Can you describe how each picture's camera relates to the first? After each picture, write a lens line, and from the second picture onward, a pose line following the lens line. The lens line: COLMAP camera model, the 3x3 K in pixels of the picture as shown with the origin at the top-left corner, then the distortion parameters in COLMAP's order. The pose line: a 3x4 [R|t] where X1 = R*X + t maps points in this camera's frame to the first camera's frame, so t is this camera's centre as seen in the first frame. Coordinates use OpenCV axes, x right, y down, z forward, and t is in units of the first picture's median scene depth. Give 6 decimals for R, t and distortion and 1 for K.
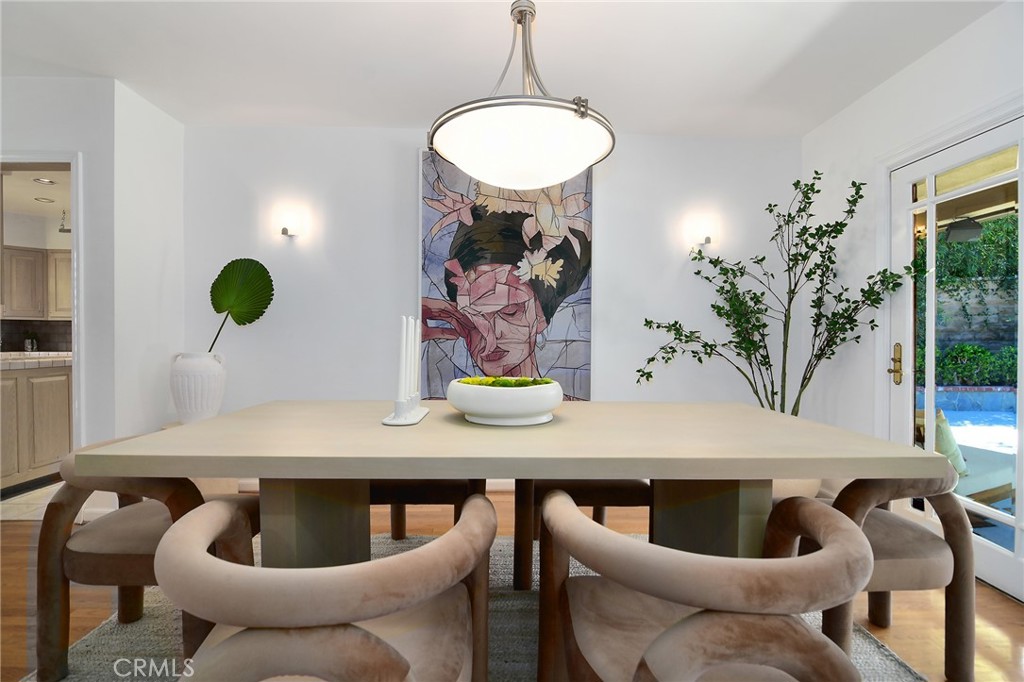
lens RADIAL K [[489.9, 0, 513.7], [0, 489.9, 345.0], [0, 0, 1]] dist [-0.011215, -0.004069]
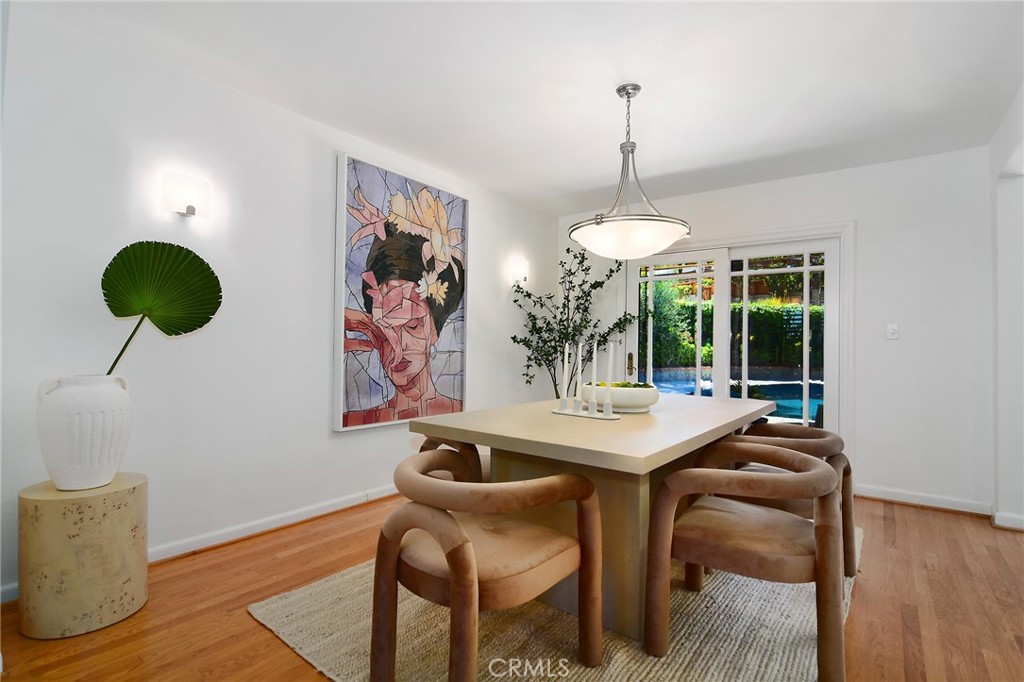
lens RADIAL K [[489.9, 0, 514.3], [0, 489.9, 343.0], [0, 0, 1]] dist [-0.011215, -0.004069]
pose [[0.629563, 0.004470, 0.776937, -0.713013], [0.000132, 0.999983, -0.005860, -0.022426], [-0.776950, 0.003792, 0.629551, 0.139762]]
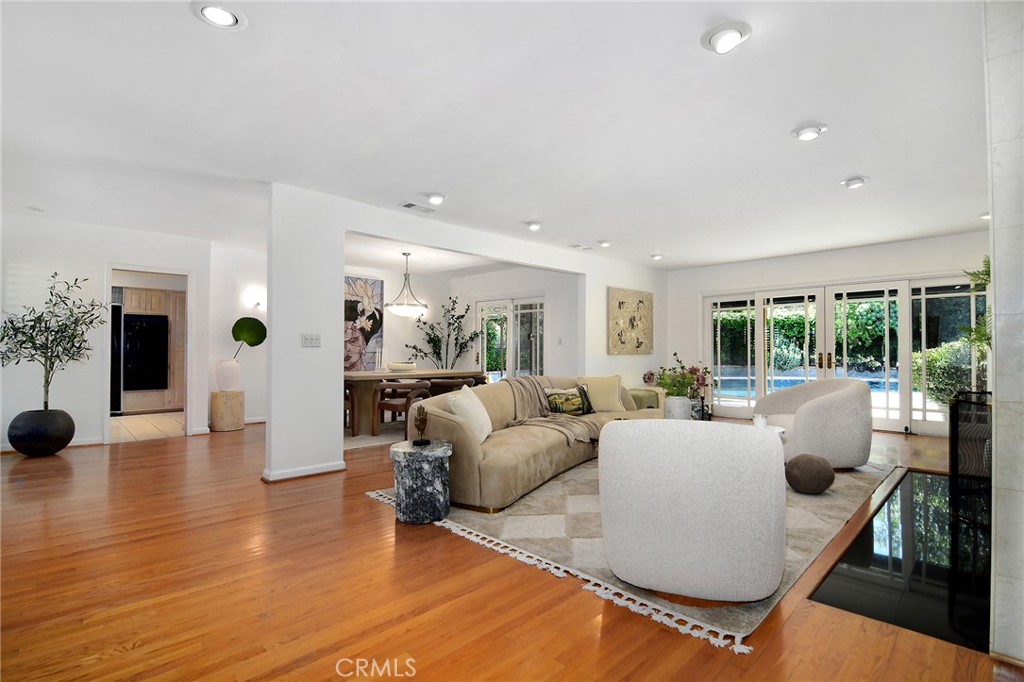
lens RADIAL K [[489.9, 0, 516.4], [0, 489.9, 343.5], [0, 0, 1]] dist [-0.011215, -0.004069]
pose [[0.734695, 0.003766, 0.678387, -1.073419], [0.007624, 0.999876, -0.013808, -0.013264], [-0.678355, 0.015316, 0.734575, -1.366511]]
